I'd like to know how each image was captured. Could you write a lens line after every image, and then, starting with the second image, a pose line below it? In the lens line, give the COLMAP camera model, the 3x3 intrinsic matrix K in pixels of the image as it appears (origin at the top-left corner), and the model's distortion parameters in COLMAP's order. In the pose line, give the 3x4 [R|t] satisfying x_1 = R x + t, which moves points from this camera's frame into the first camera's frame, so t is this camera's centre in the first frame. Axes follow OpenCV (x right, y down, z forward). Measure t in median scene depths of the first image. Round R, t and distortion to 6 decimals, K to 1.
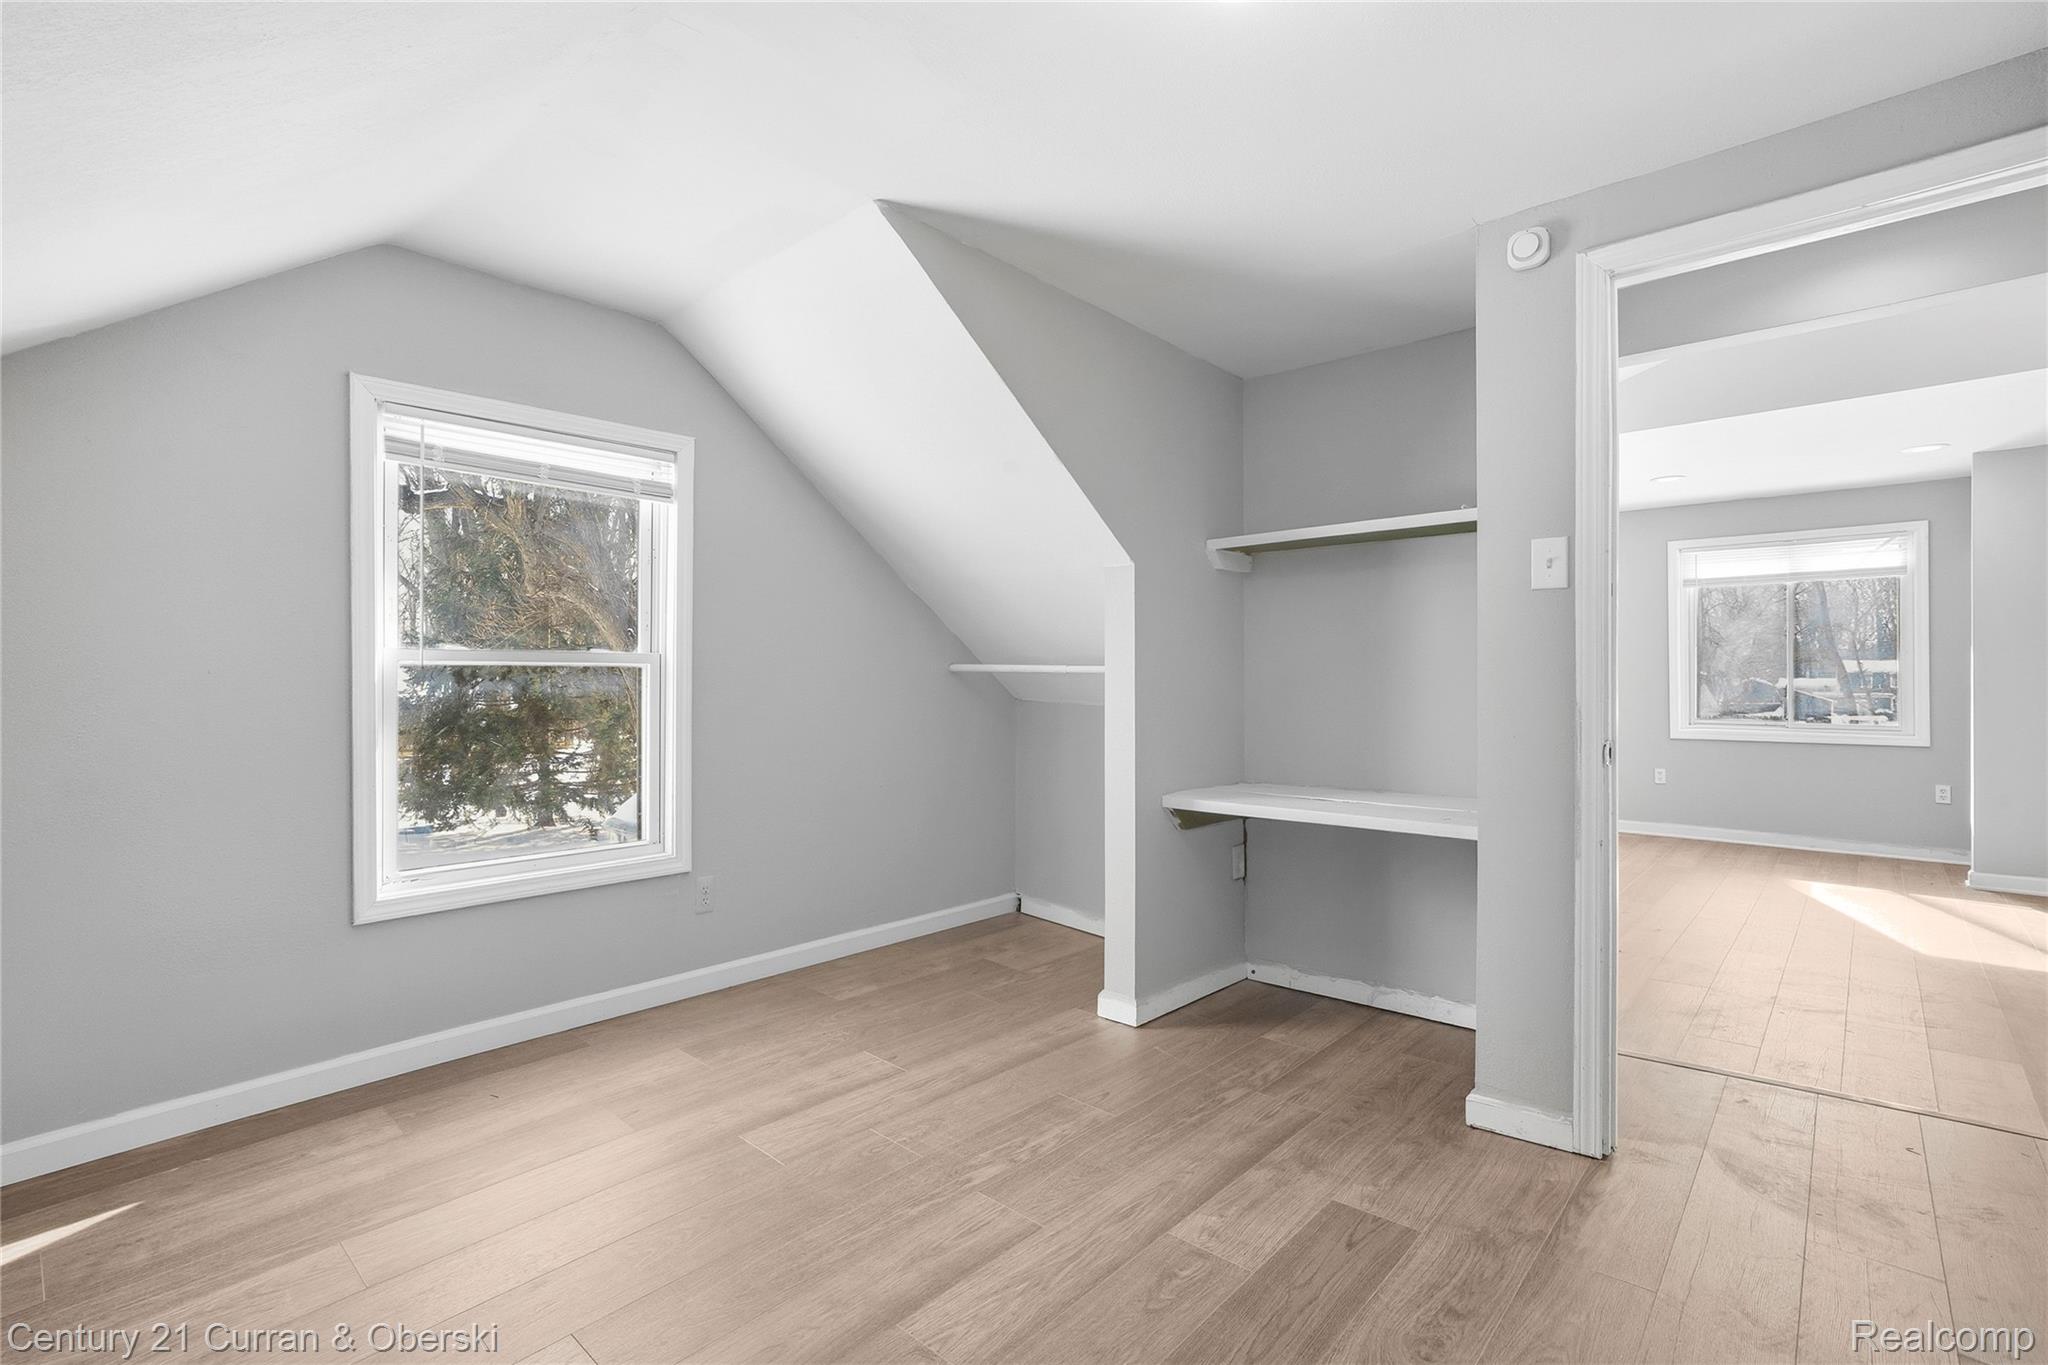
lens RADIAL K [[951.4, 0, 1029.0], [0, 951.4, 679.4], [0, 0, 1]] dist [-0.057297, 0.026073]
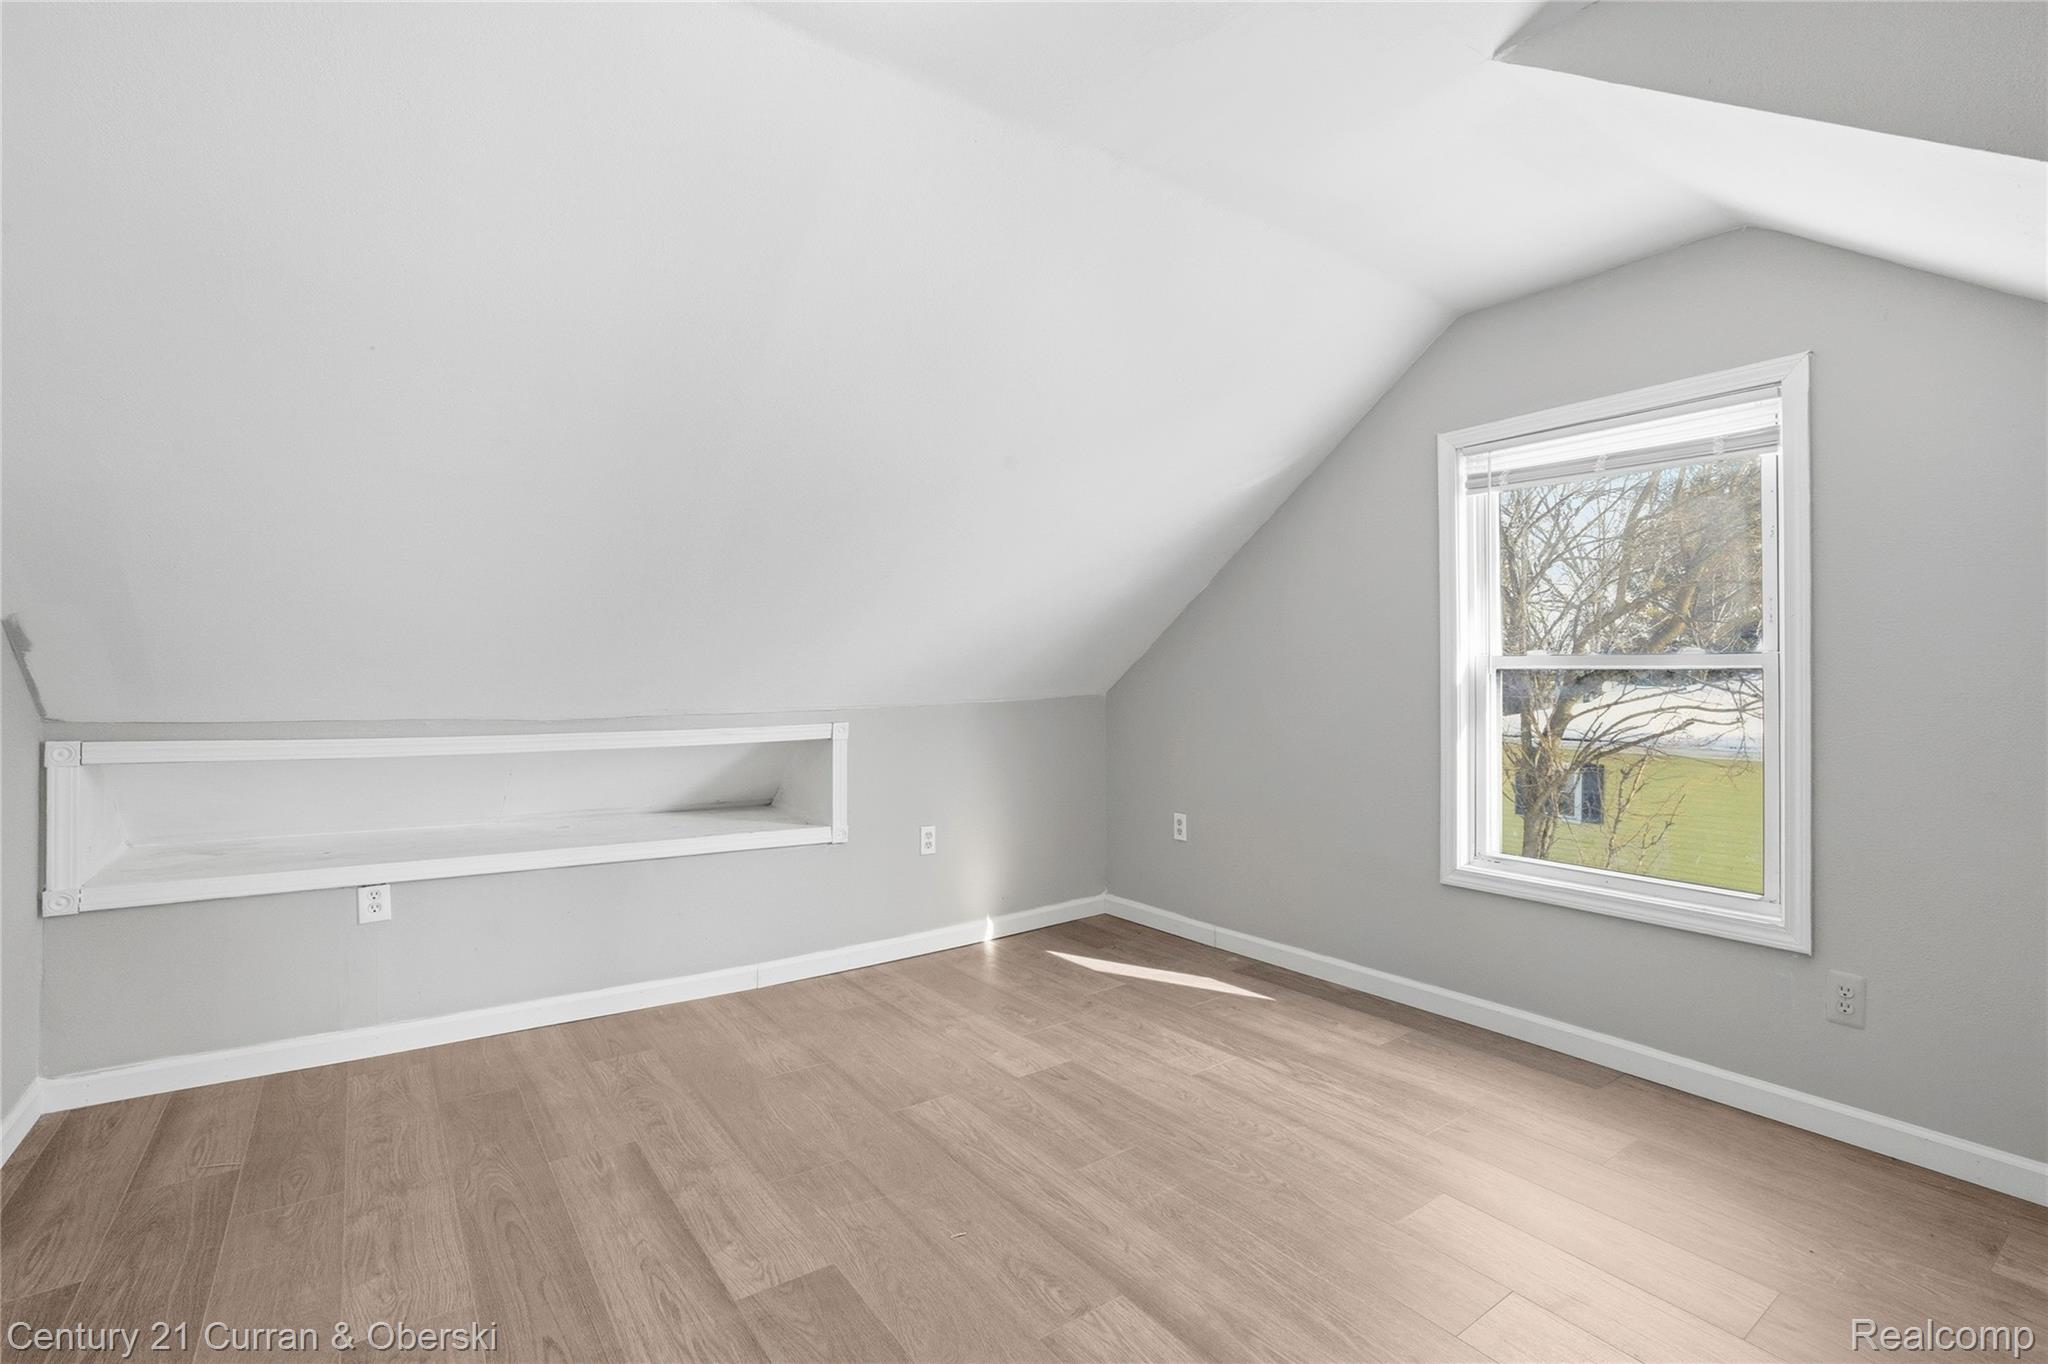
lens RADIAL K [[951.4, 0, 1029.0], [0, 951.4, 678.9], [0, 0, 1]] dist [-0.057297, 0.026073]
pose [[-0.238051, -0.001000, -0.971252, 0.599850], [-0.014147, 0.999897, 0.002438, 0.000288], [0.971150, 0.014321, -0.238040, 0.757413]]
